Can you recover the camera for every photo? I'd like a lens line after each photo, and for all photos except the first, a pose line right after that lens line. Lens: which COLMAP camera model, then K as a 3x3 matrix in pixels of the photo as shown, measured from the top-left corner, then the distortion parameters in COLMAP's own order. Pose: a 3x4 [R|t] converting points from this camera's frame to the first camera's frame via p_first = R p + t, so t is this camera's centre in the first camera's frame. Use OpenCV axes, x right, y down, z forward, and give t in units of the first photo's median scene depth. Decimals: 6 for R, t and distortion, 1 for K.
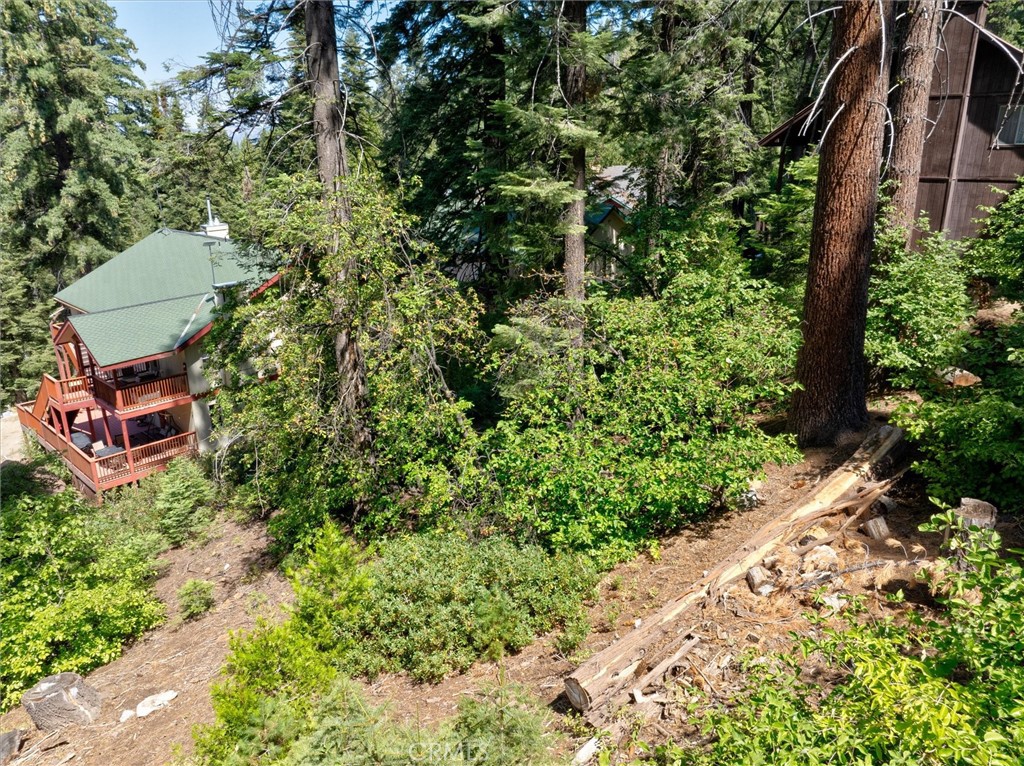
lens RADIAL K [[713.4, 0, 511.2], [0, 713.4, 381.1], [0, 0, 1]] dist [-0.051608, 0.009026]
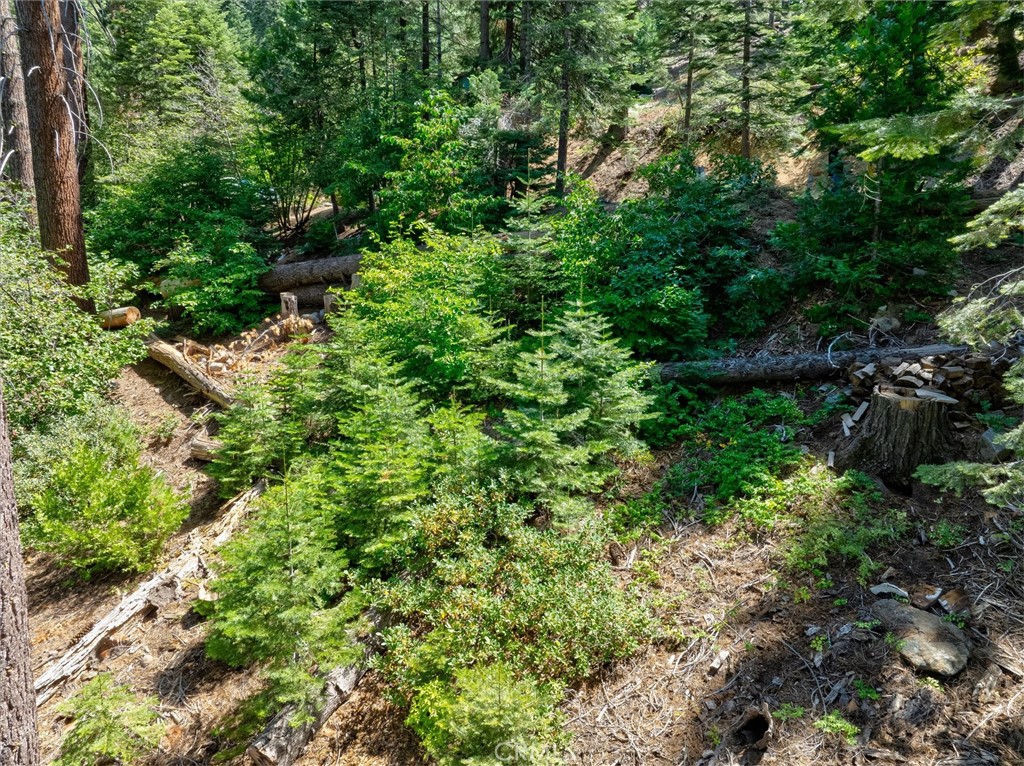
lens RADIAL K [[713.4, 0, 507.7], [0, 713.4, 386.8], [0, 0, 1]] dist [-0.051608, 0.009026]
pose [[0.017587, -0.171381, 0.985048, -1.116287], [0.312600, 0.936753, 0.157398, 0.205621], [-0.949722, 0.305158, 0.070049, 0.120109]]
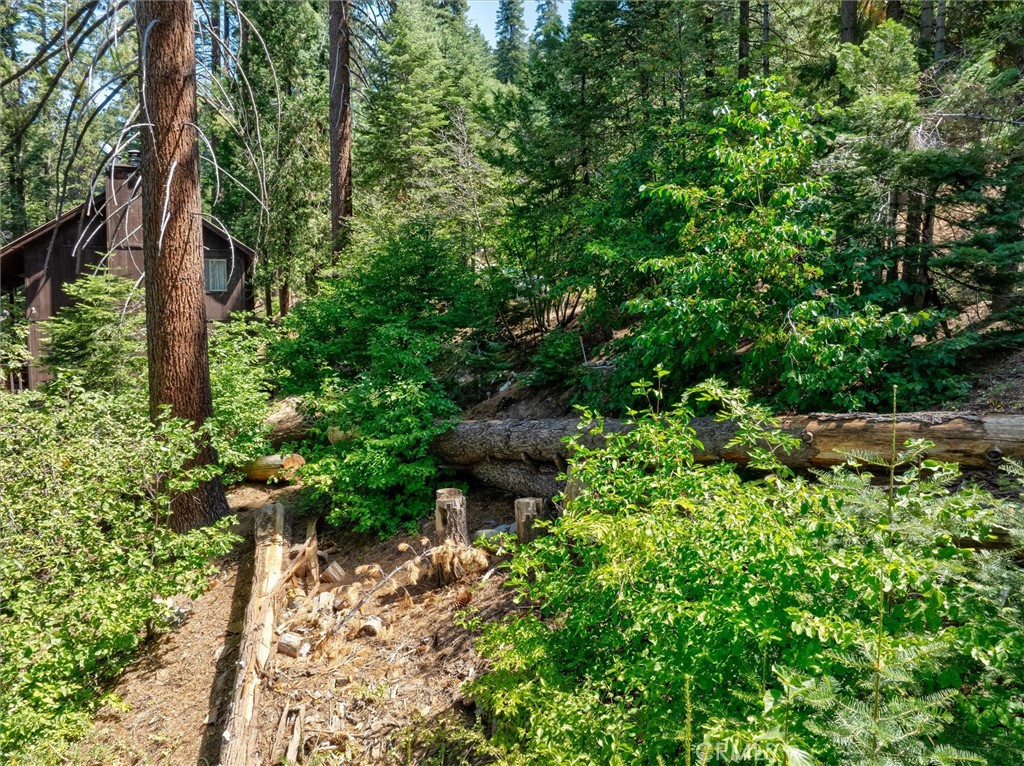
lens RADIAL K [[713.4, 0, 510.8], [0, 713.4, 383.8], [0, 0, 1]] dist [-0.051608, 0.009026]
pose [[0.426462, -0.056852, 0.902717, -0.276349], [0.278432, 0.957812, -0.071215, 0.069665], [-0.860584, 0.281716, 0.424300, 0.181966]]
